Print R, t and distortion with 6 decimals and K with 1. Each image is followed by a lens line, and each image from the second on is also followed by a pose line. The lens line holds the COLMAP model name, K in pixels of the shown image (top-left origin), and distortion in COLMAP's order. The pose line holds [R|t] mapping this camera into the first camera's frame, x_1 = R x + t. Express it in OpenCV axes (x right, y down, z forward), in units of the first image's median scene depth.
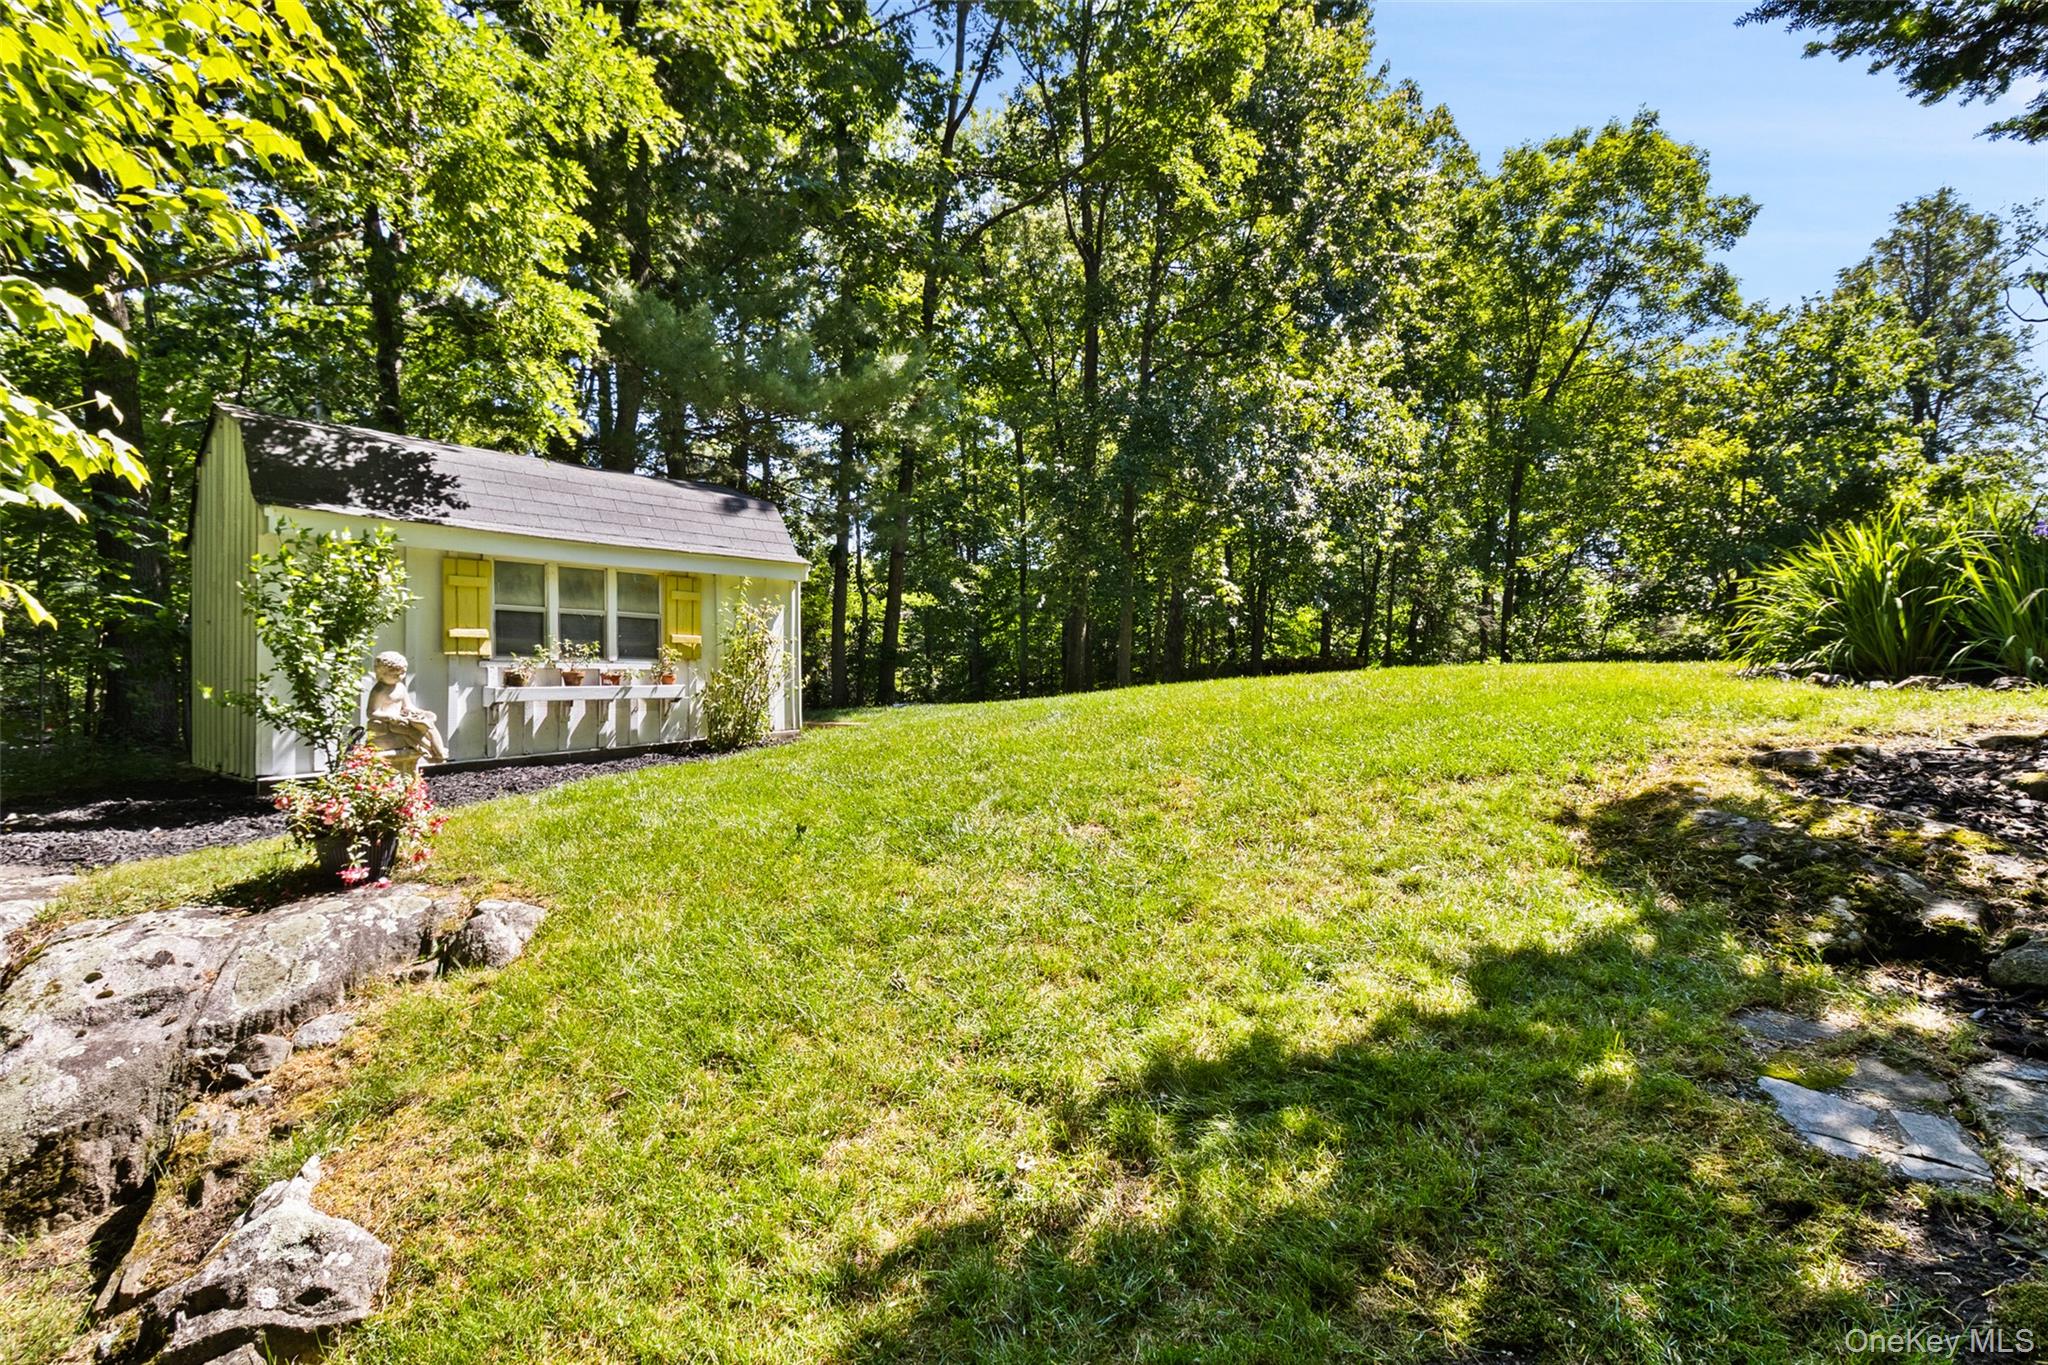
lens RADIAL K [[950.0, 0, 1034.5], [0, 950.0, 647.7], [0, 0, 1]] dist [0.006713, -0.000067]
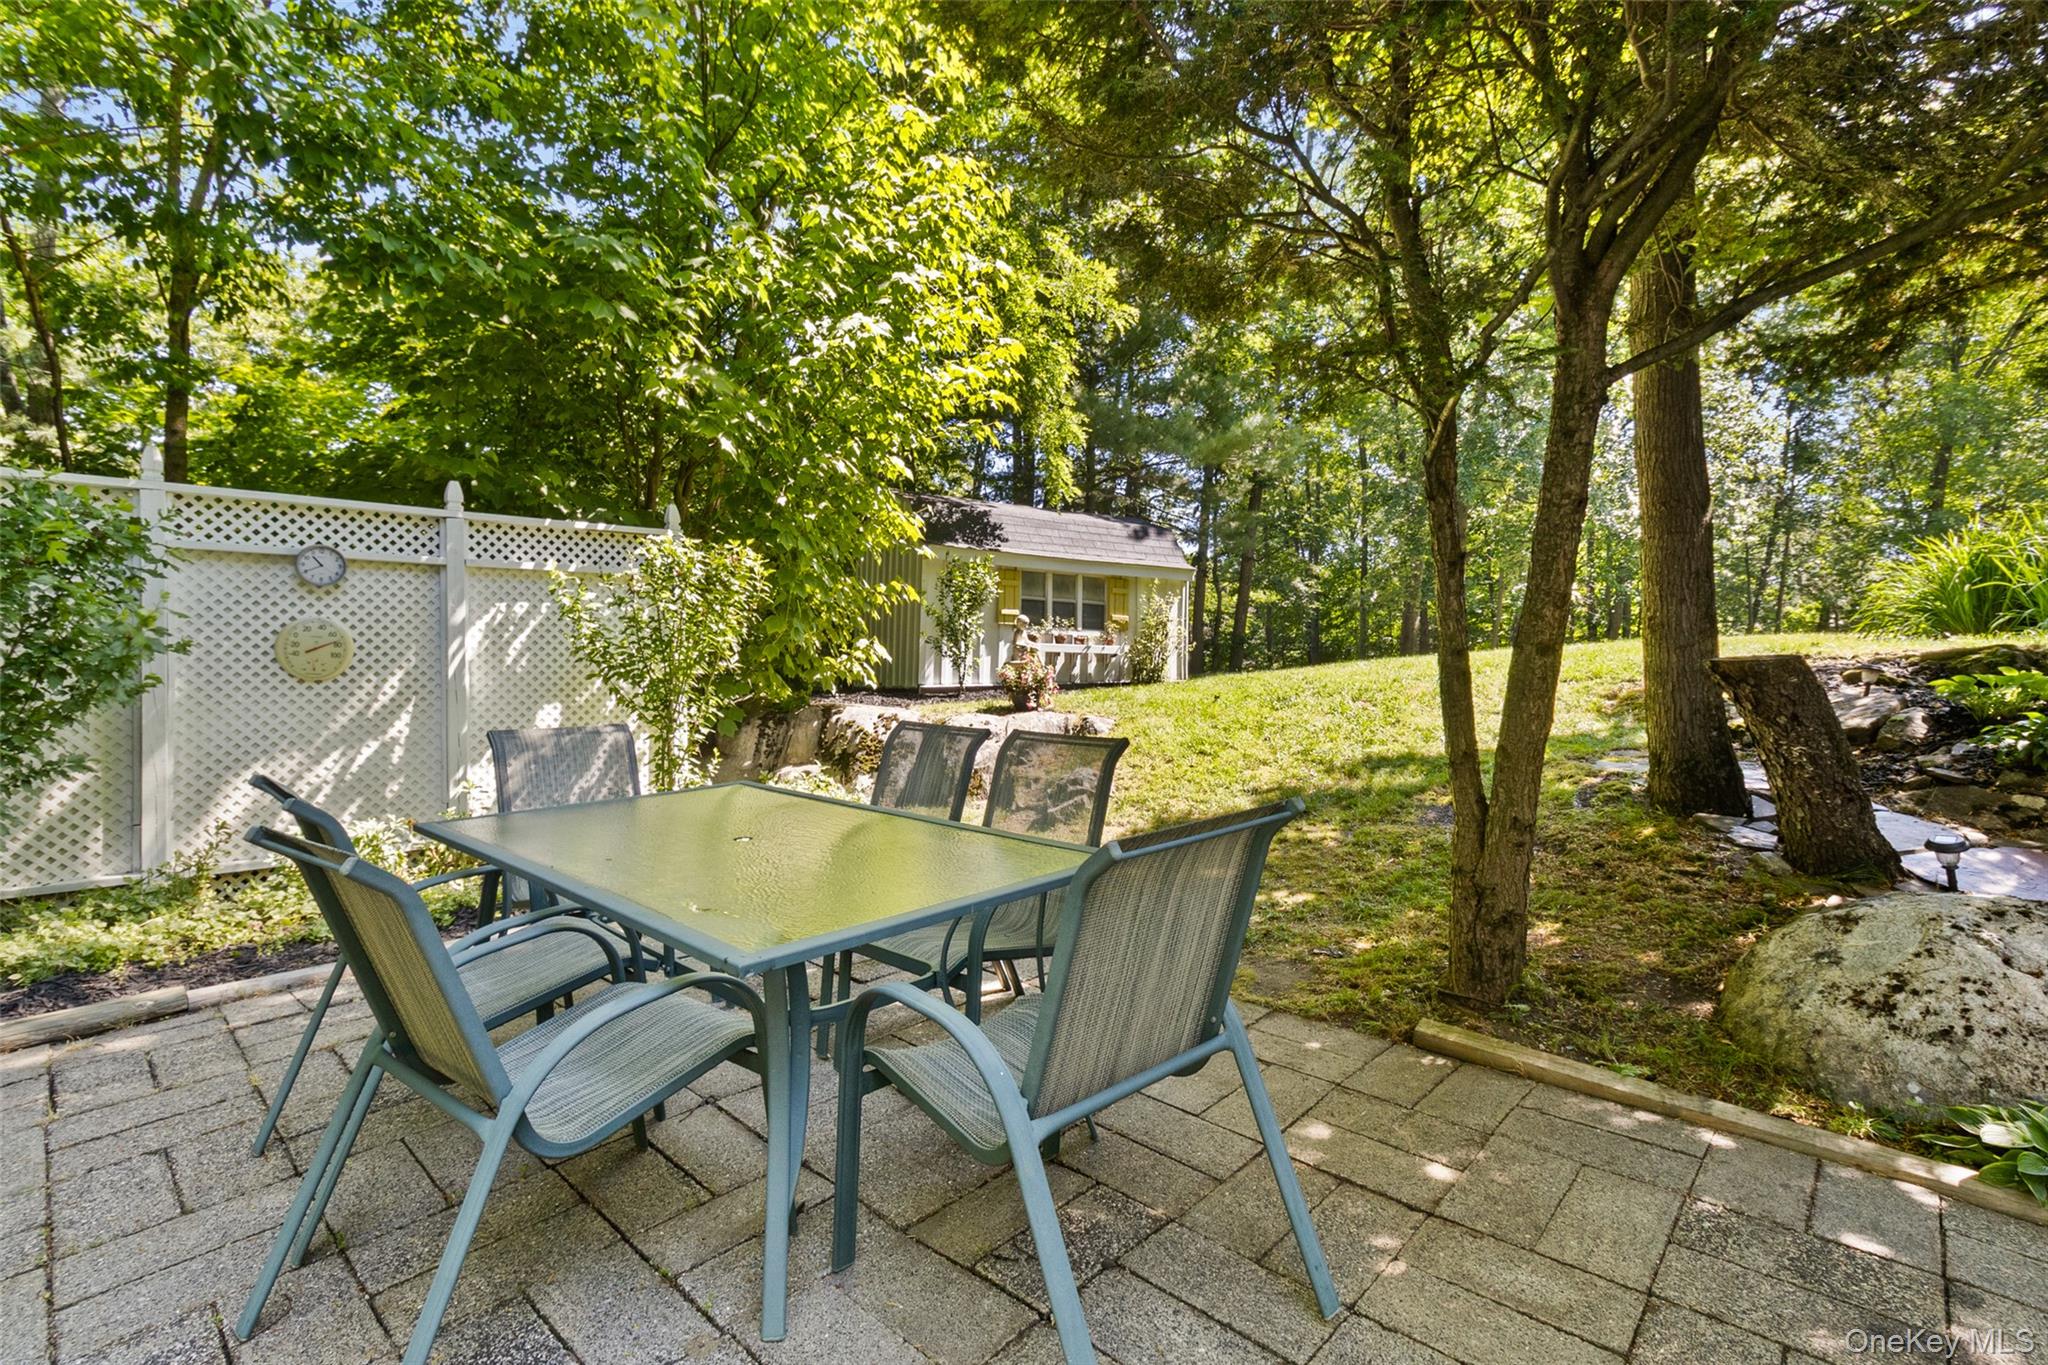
lens RADIAL K [[950.0, 0, 1034.5], [0, 950.0, 647.7], [0, 0, 1]] dist [0.006713, -0.000067]
pose [[0.938630, 0.012550, -0.344696, 0.051436], [-0.012850, 0.999916, 0.001415, 0.041736], [0.344685, 0.003101, 0.938713, -0.562777]]
